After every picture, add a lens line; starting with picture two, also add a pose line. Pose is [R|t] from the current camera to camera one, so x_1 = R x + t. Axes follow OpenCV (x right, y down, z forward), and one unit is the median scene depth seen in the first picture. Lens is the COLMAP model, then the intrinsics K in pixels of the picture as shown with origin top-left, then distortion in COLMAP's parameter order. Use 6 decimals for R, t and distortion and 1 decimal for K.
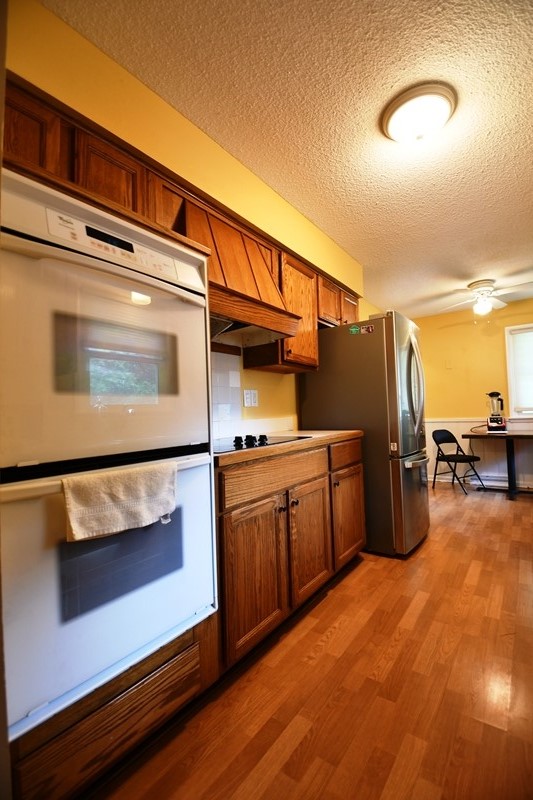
lens RADIAL K [[354.1, 0, 265.7], [0, 354.1, 402.6], [0, 0, 1]] dist [0.002625, -0.015724]
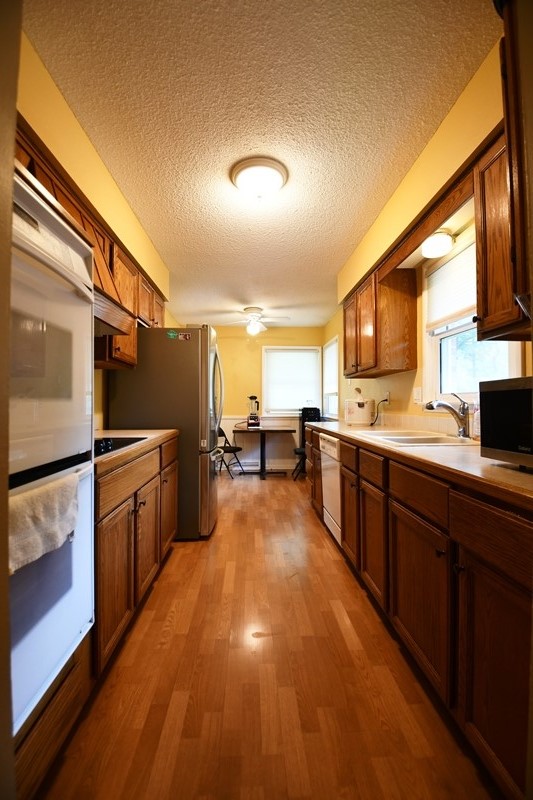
lens RADIAL K [[354.1, 0, 265.0], [0, 354.1, 402.4], [0, 0, 1]] dist [0.002625, -0.015724]
pose [[0.772181, 0.036523, 0.634353, -0.258748], [-0.048504, 0.998822, 0.001536, -0.022859], [-0.633549, -0.031955, 0.773042, -0.006429]]
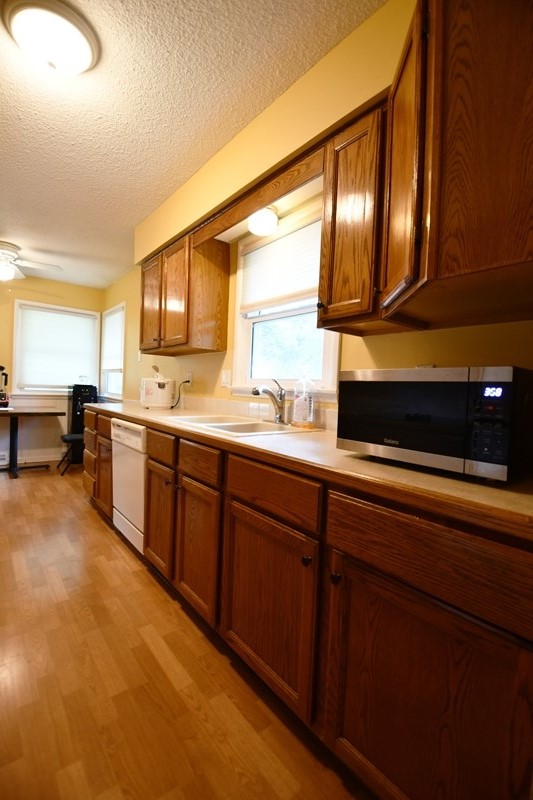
lens RADIAL K [[354.1, 0, 265.0], [0, 354.1, 400.6], [0, 0, 1]] dist [0.002625, -0.015724]
pose [[0.237916, 0.010551, 0.971228, -0.178389], [-0.088393, 0.996027, 0.010833, -0.021632], [-0.967255, -0.088427, 0.237903, 0.209318]]
